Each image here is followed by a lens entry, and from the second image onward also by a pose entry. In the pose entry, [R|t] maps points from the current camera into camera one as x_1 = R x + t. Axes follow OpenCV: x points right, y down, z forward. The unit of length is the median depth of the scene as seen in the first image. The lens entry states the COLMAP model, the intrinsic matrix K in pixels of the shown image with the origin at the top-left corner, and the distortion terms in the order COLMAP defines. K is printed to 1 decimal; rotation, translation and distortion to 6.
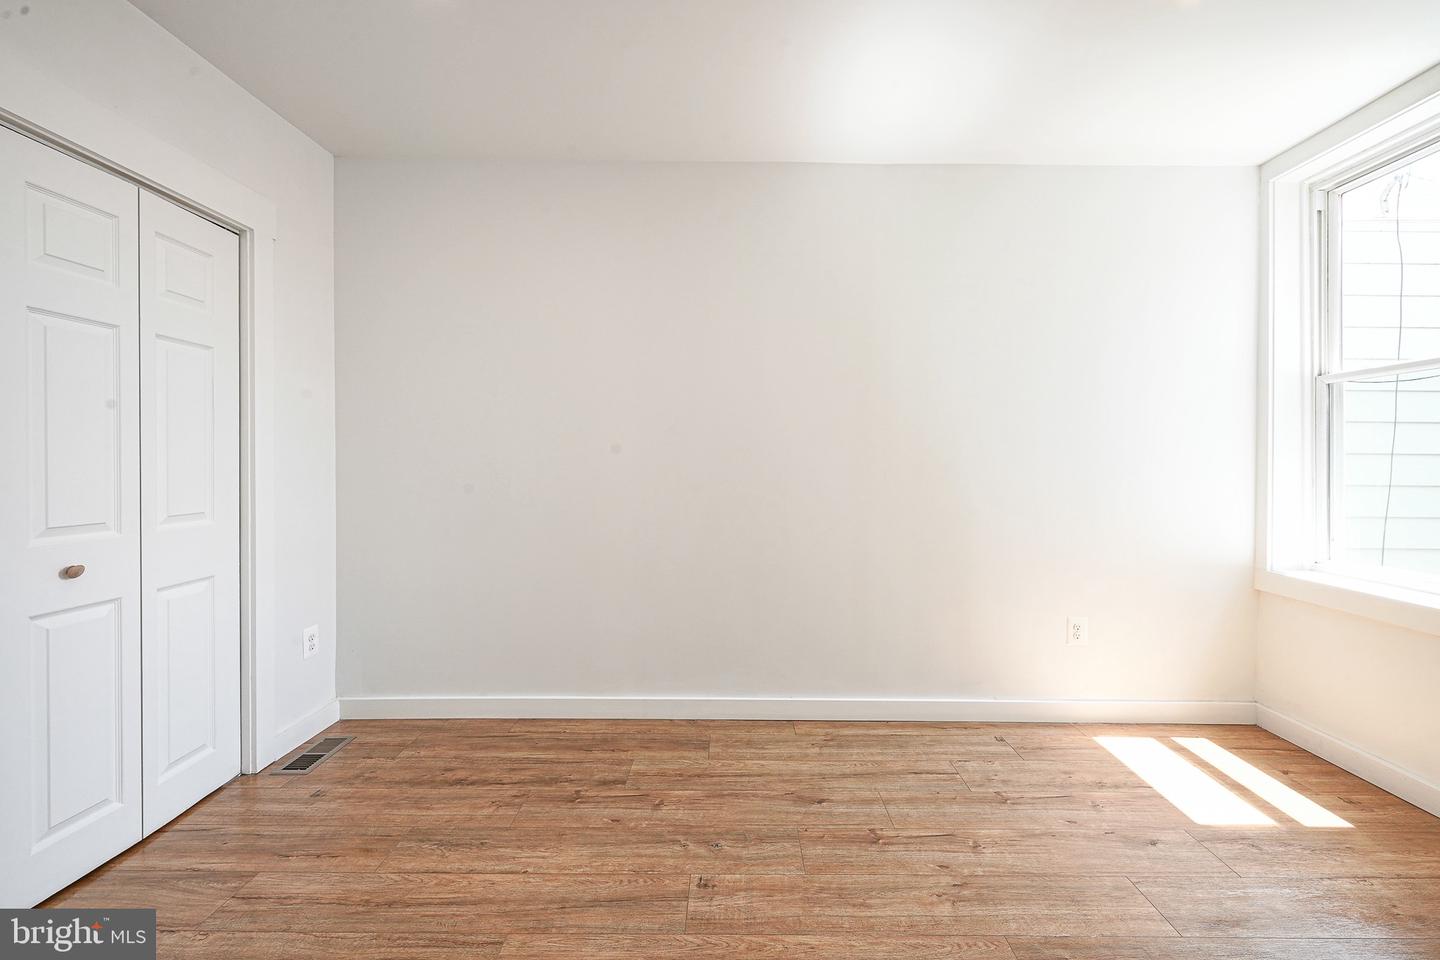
lens RADIAL K [[603.2, 0, 701.2], [0, 603.2, 474.9], [0, 0, 1]] dist [-0.000200, -0.000080]
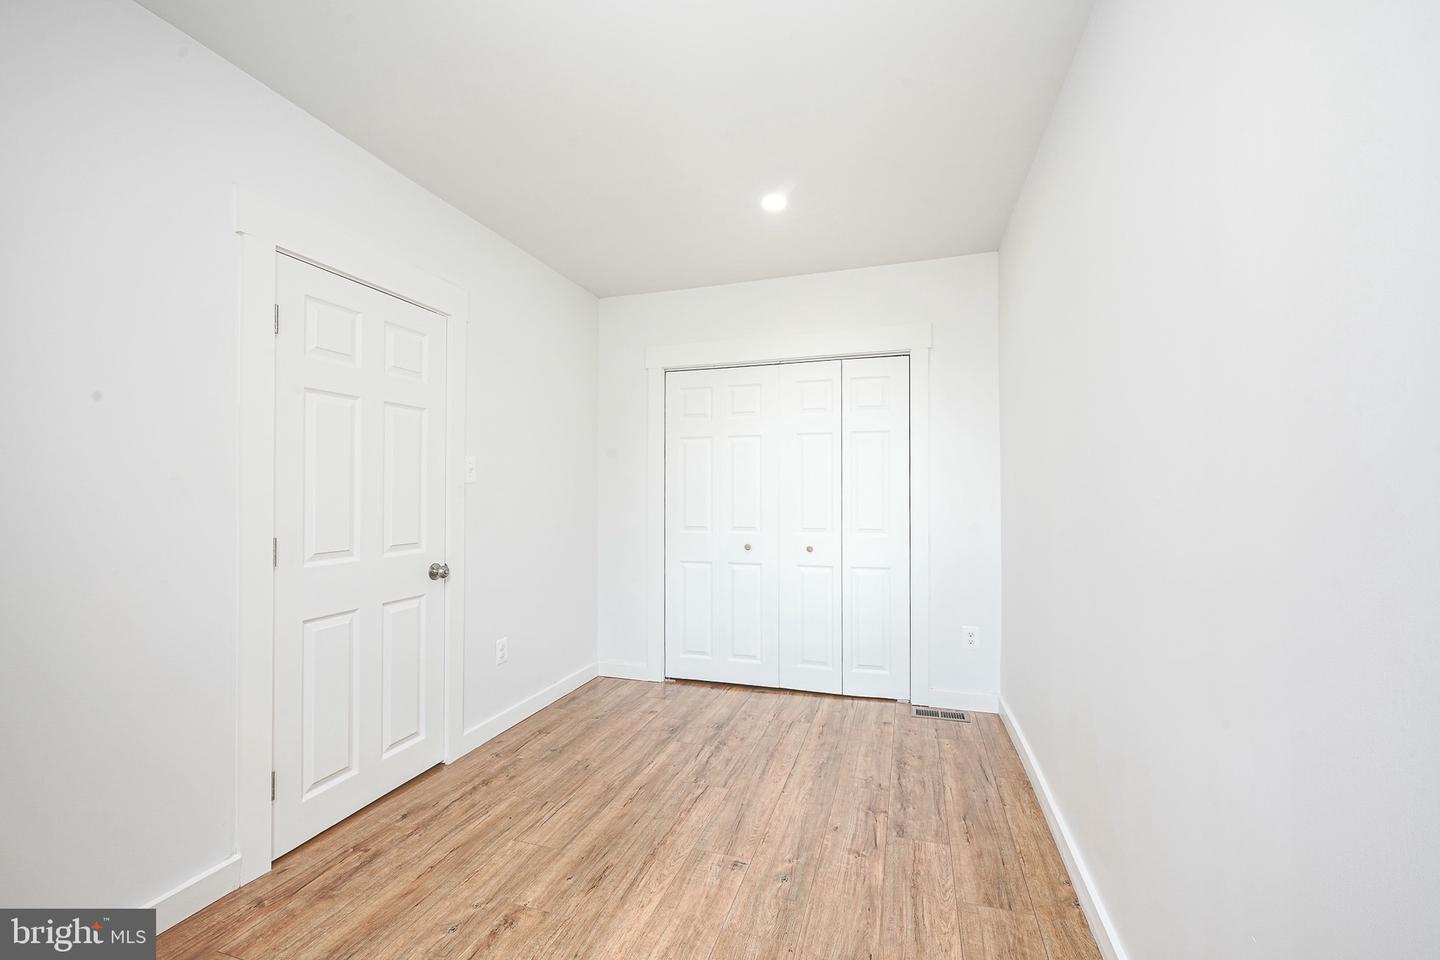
lens RADIAL K [[592.6, 0, 726.8], [0, 592.6, 488.6], [0, 0, 1]] dist [-0.000125, 0.000089]
pose [[-0.277401, -0.013161, -0.960664, 0.924619], [-0.021857, 0.999734, -0.007385, -0.030616], [0.960506, 0.018949, -0.277615, 1.062675]]
